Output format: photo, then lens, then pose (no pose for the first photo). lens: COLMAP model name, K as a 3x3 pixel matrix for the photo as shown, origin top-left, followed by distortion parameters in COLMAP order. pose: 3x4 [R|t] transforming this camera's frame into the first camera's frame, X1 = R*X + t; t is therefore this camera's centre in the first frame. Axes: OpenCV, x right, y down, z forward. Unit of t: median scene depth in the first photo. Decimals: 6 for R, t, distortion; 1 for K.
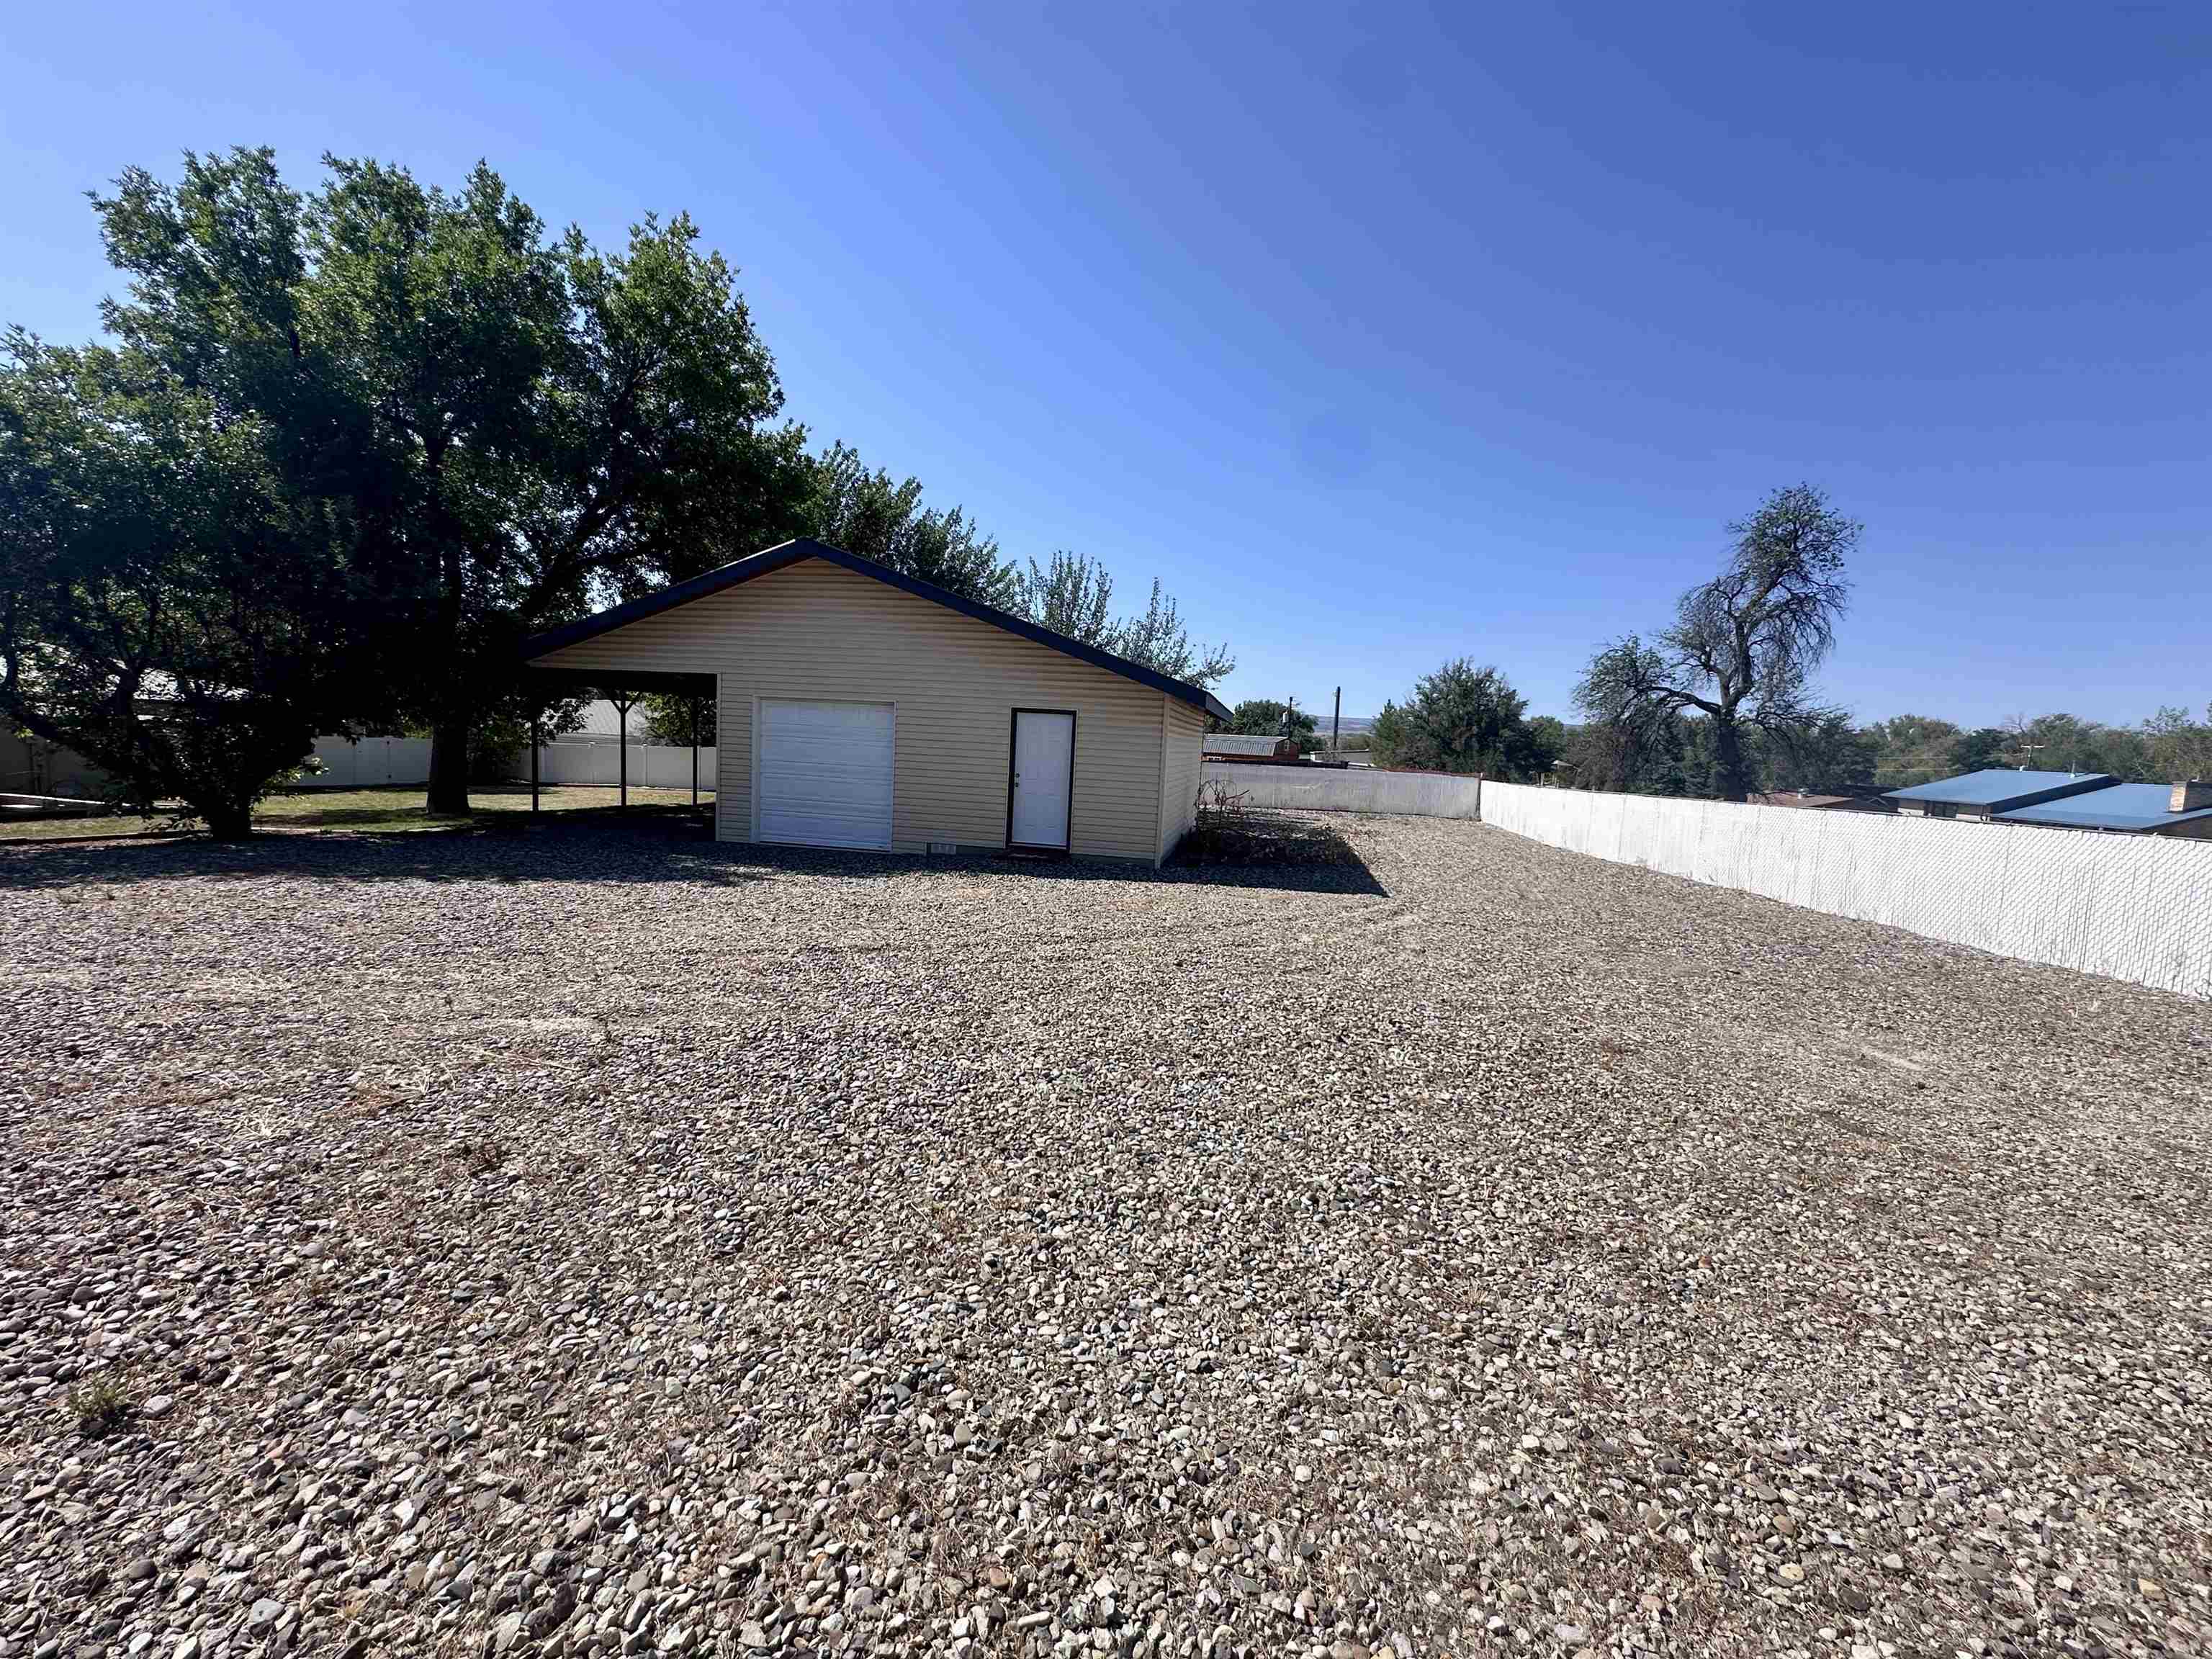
lens RADIAL K [[885.5, 0, 1106.6], [0, 885.5, 836.7], [0, 0, 1]] dist [-0.003278, 0.000656]
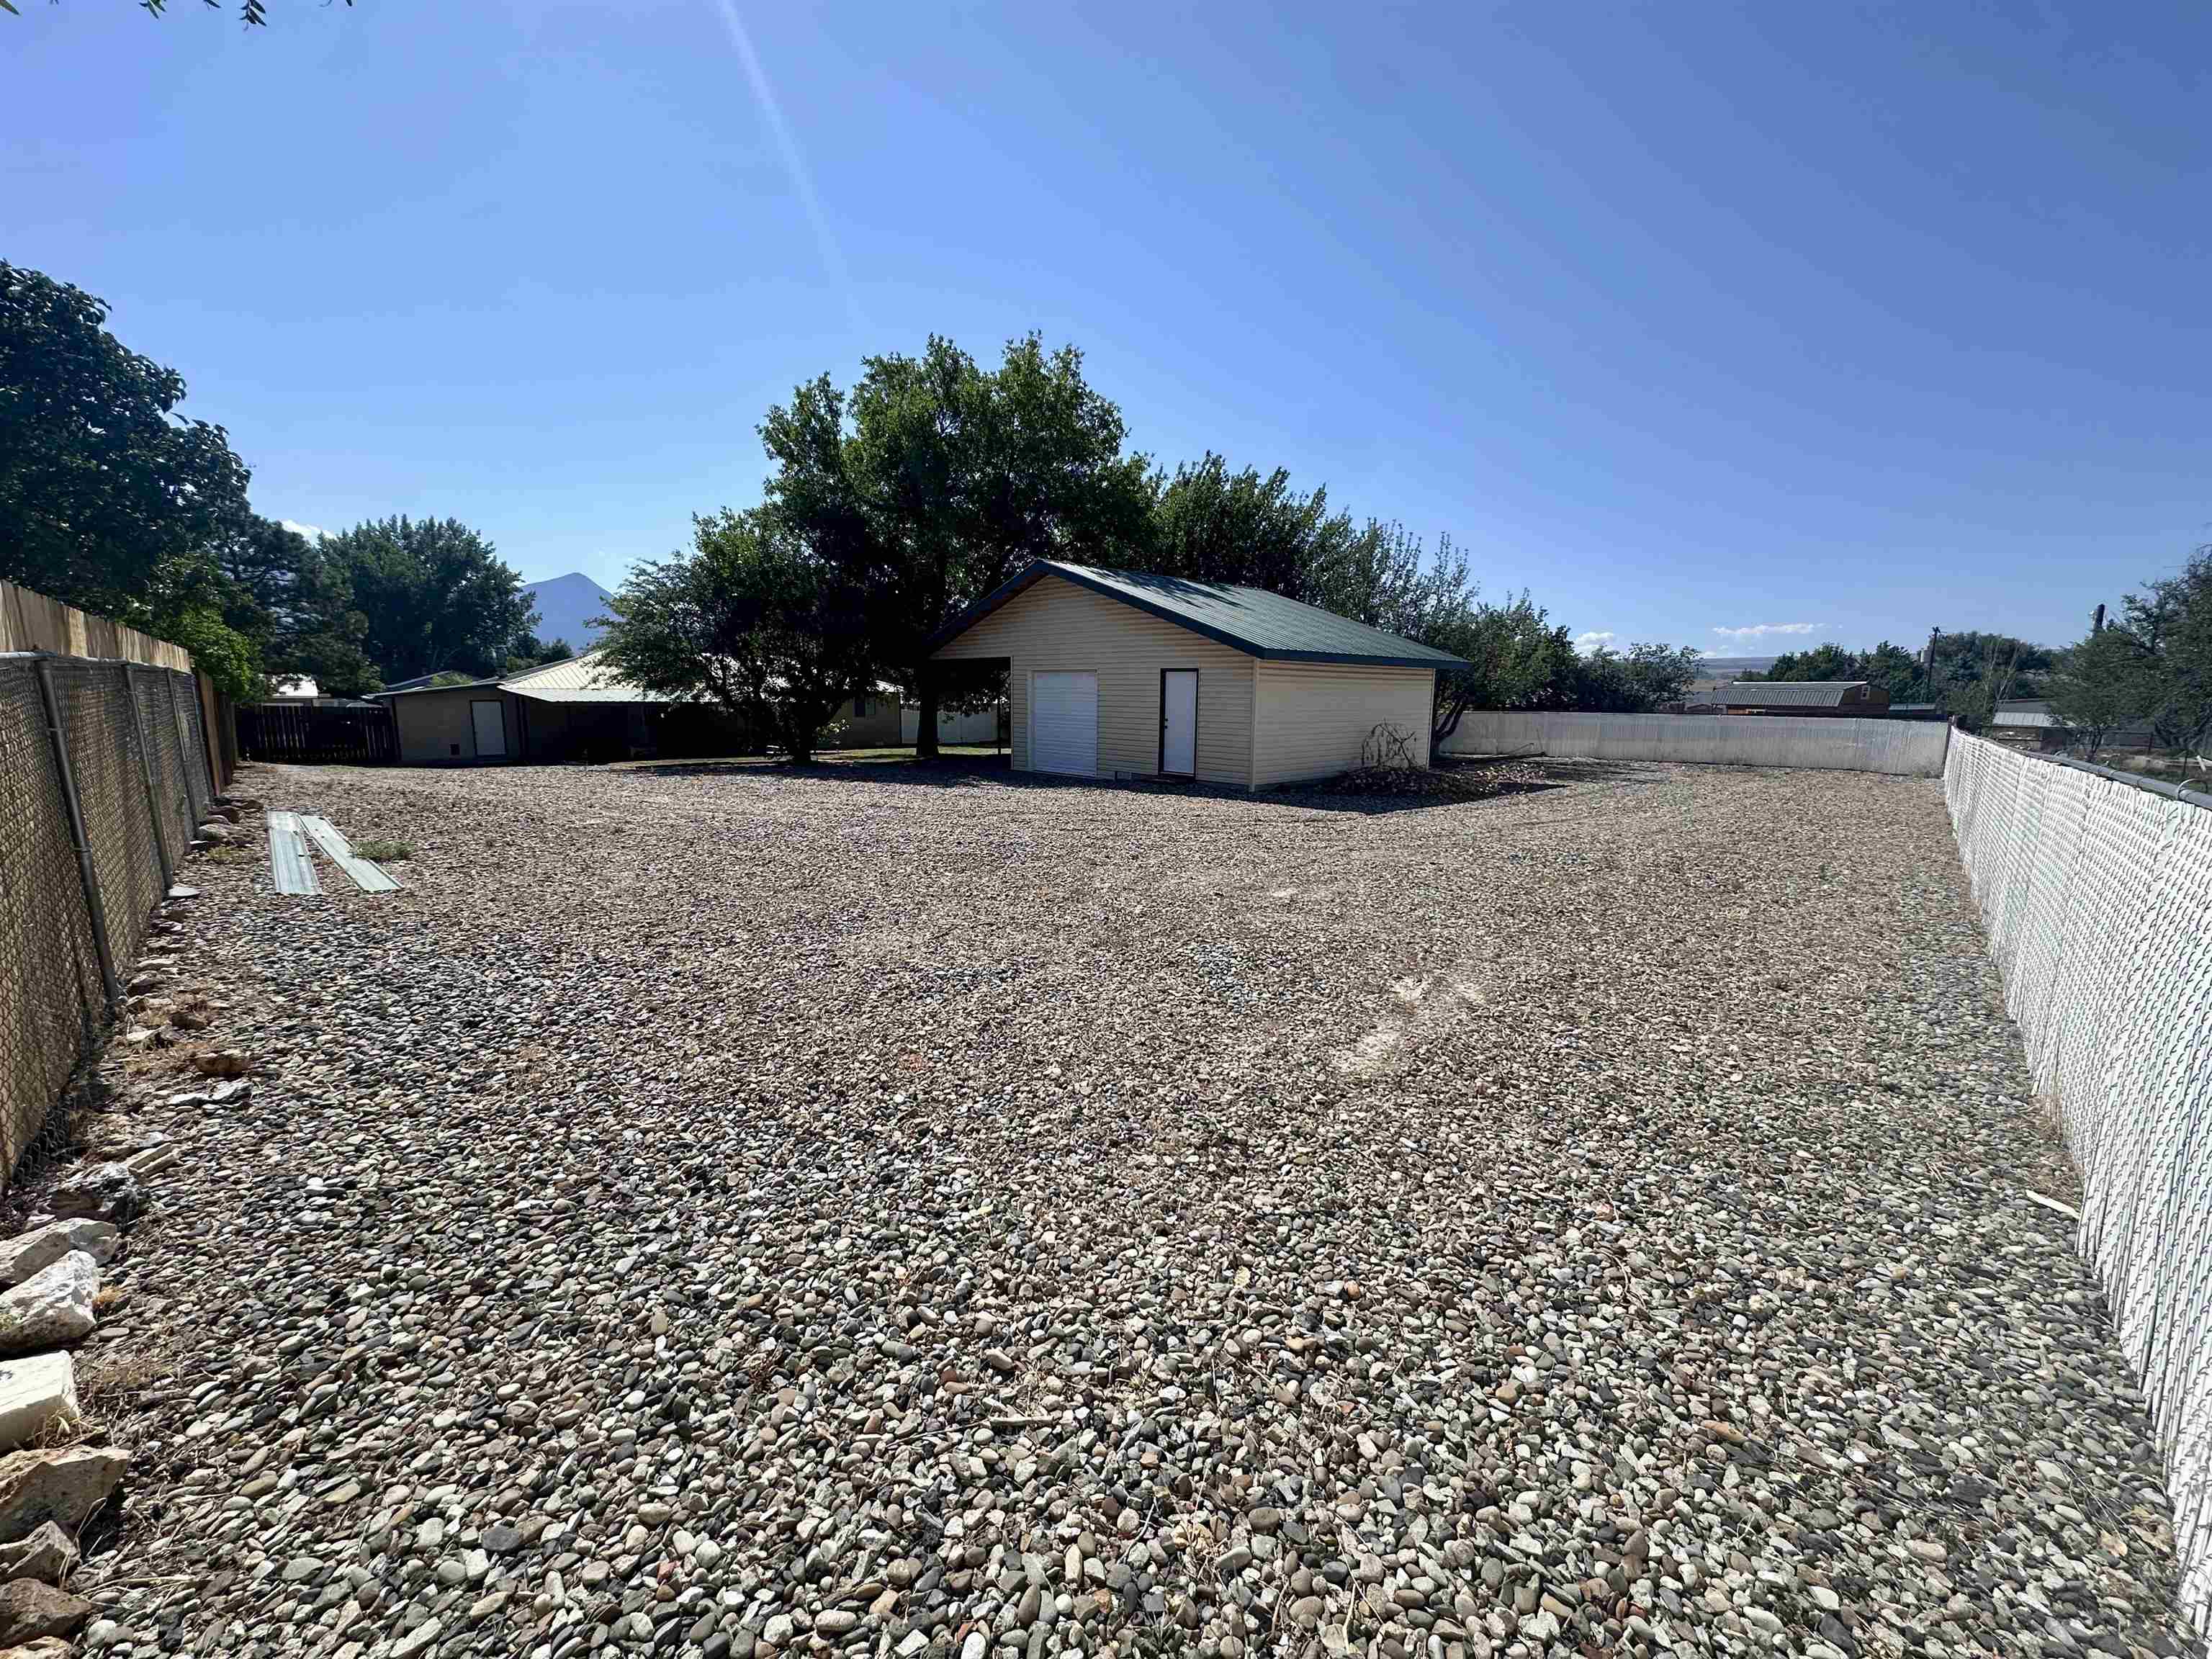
lens RADIAL K [[885.5, 0, 1101.7], [0, 885.5, 832.6], [0, 0, 1]] dist [-0.003278, 0.000656]
pose [[0.810749, 0.048677, -0.583366, 0.566219], [-0.030462, 0.998695, 0.040997, 0.045247], [0.584600, -0.015468, 0.811174, -0.120384]]
